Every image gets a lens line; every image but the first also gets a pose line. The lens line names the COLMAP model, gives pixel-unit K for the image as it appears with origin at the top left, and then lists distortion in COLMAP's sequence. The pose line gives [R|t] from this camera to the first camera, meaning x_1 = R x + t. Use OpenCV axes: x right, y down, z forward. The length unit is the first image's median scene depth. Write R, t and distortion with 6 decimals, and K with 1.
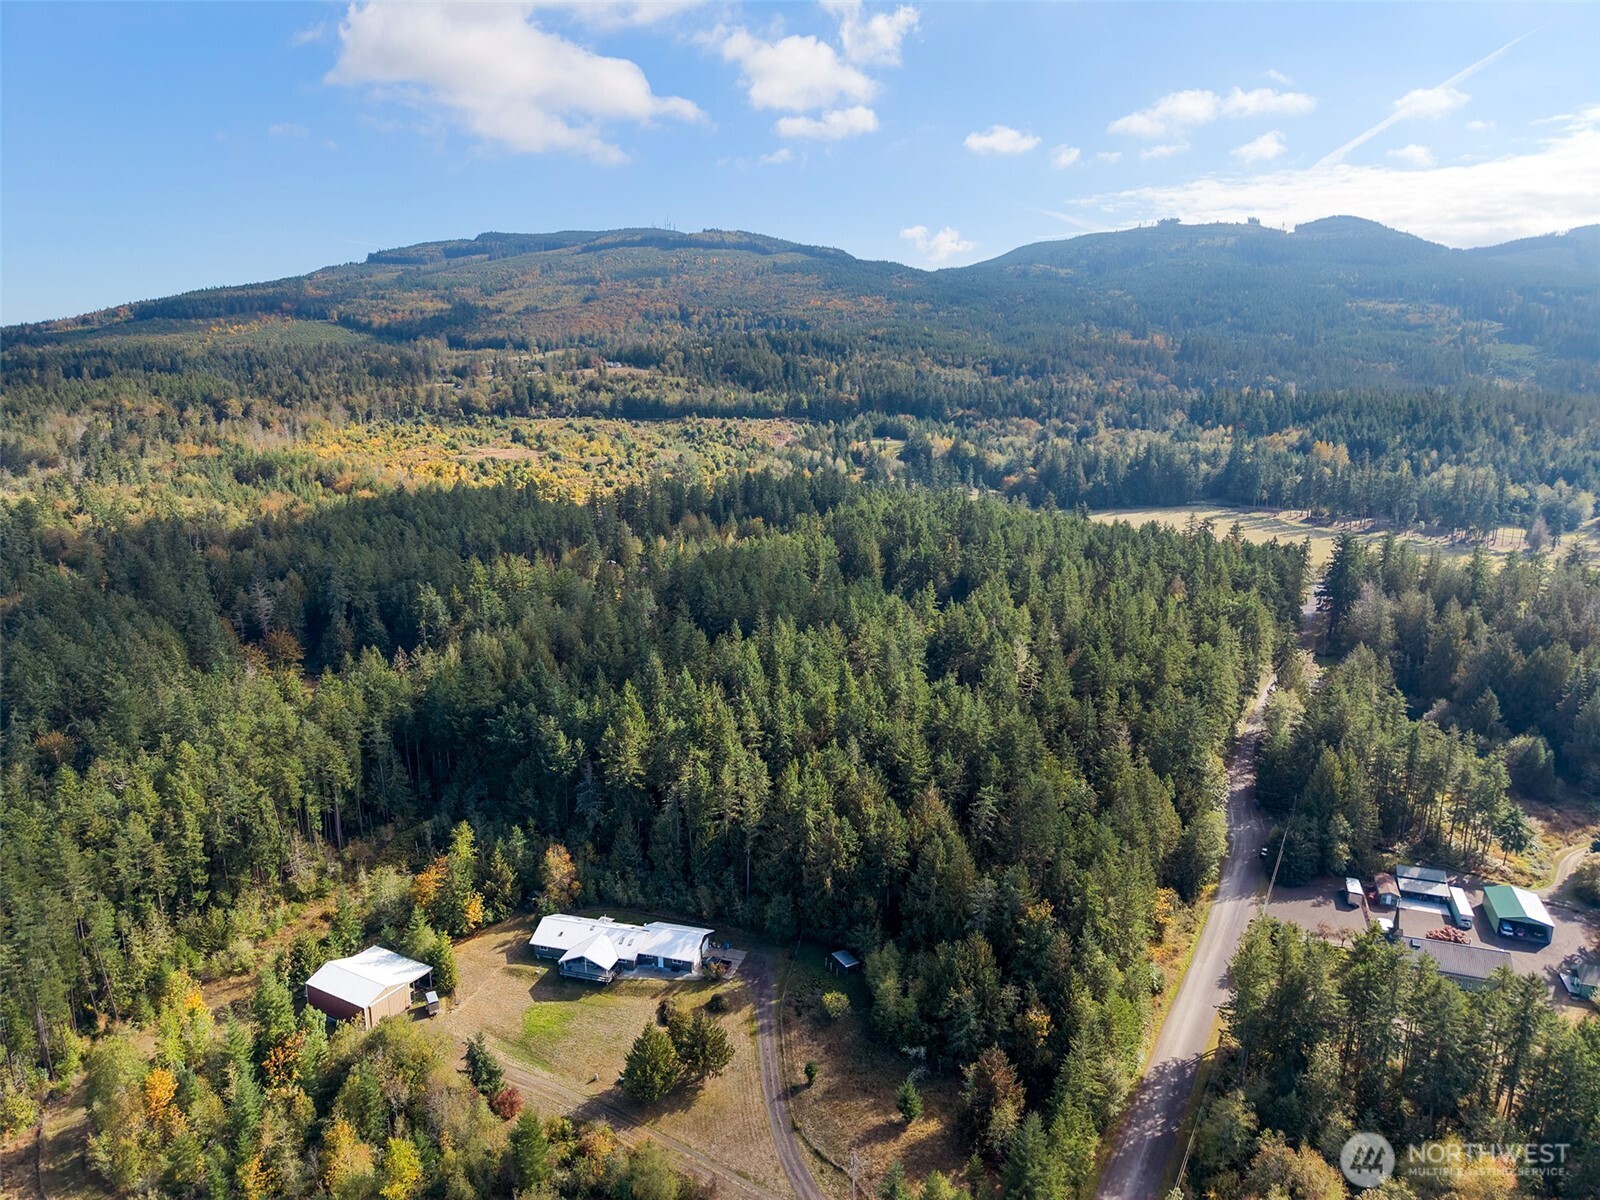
lens RADIAL K [[1095.2, 0, 800.0], [0, 1095.2, 600.0], [0, 0, 1]] dist [0.030934, -0.033498]
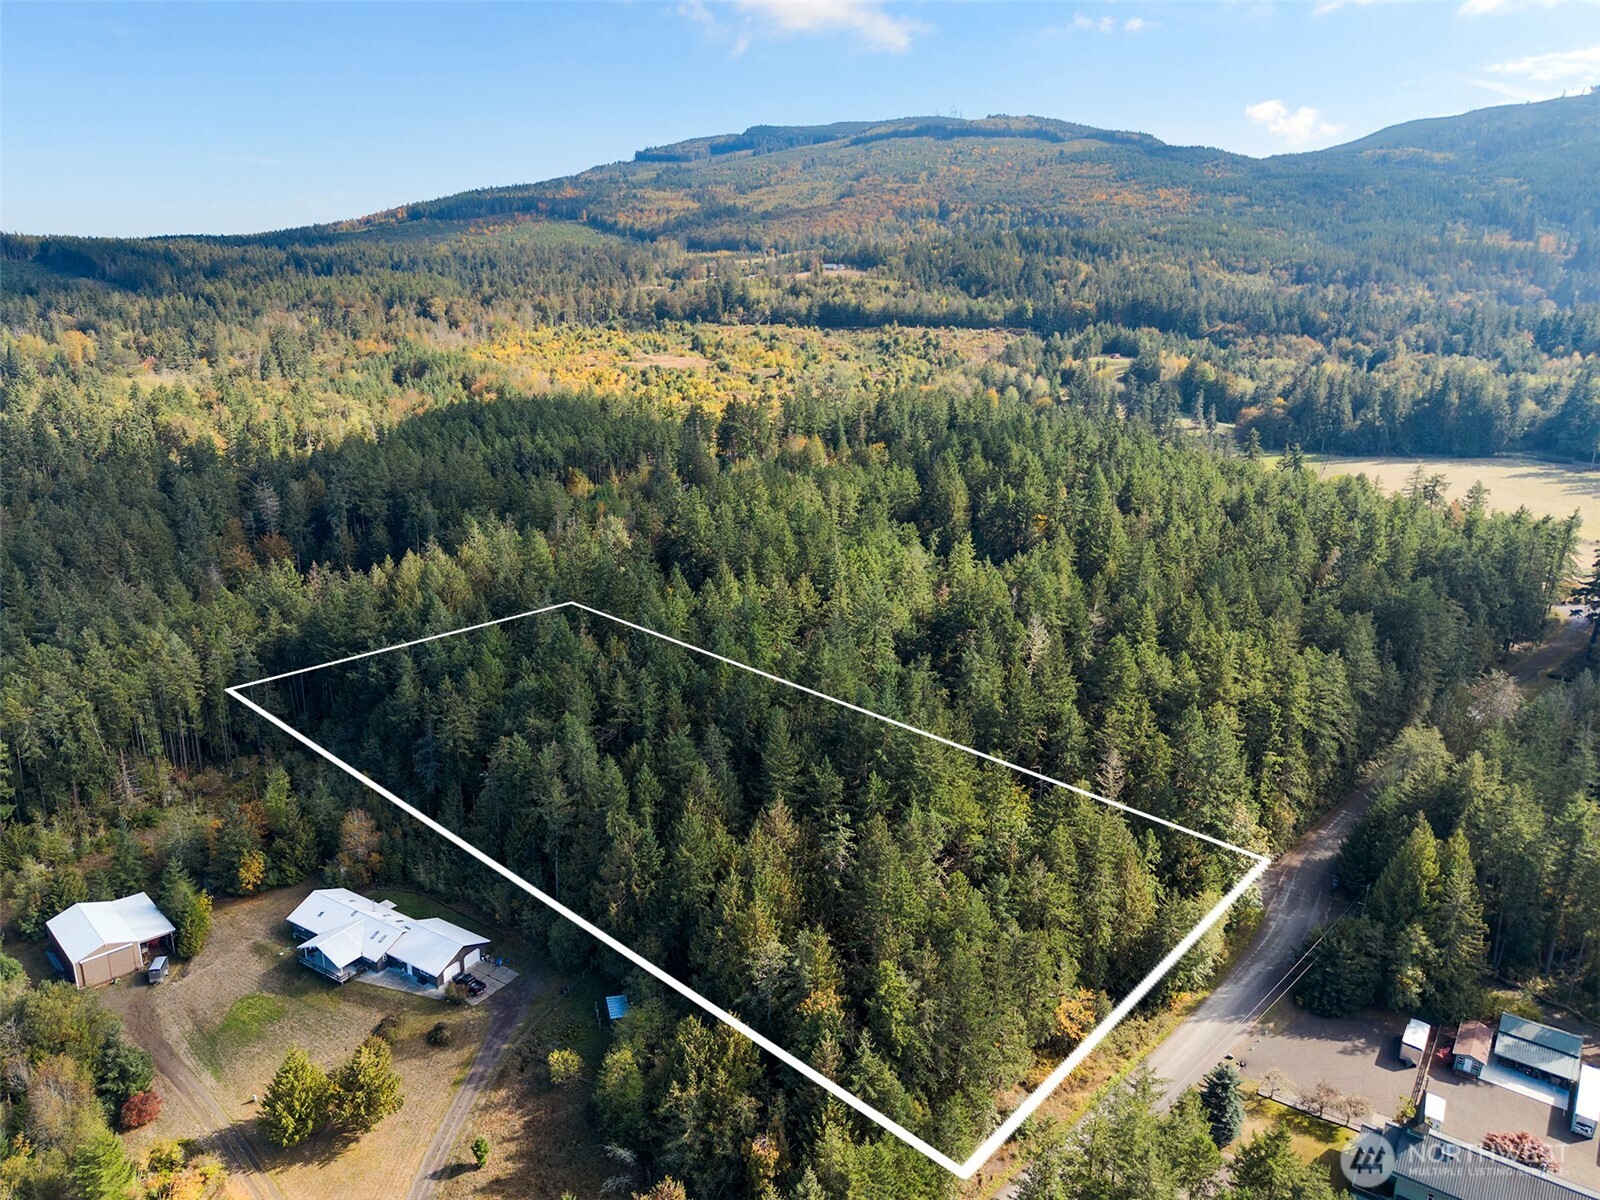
lens RADIAL K [[1149.5, 0, 800.0], [0, 1149.5, 600.0], [0, 0, 1]] dist [0.004476, -0.000957]
pose [[0.952616, 0.091078, -0.290220, 0.119772], [-0.072695, 0.994640, 0.073528, -0.010087], [0.295362, -0.048946, 0.954131, 0.086416]]
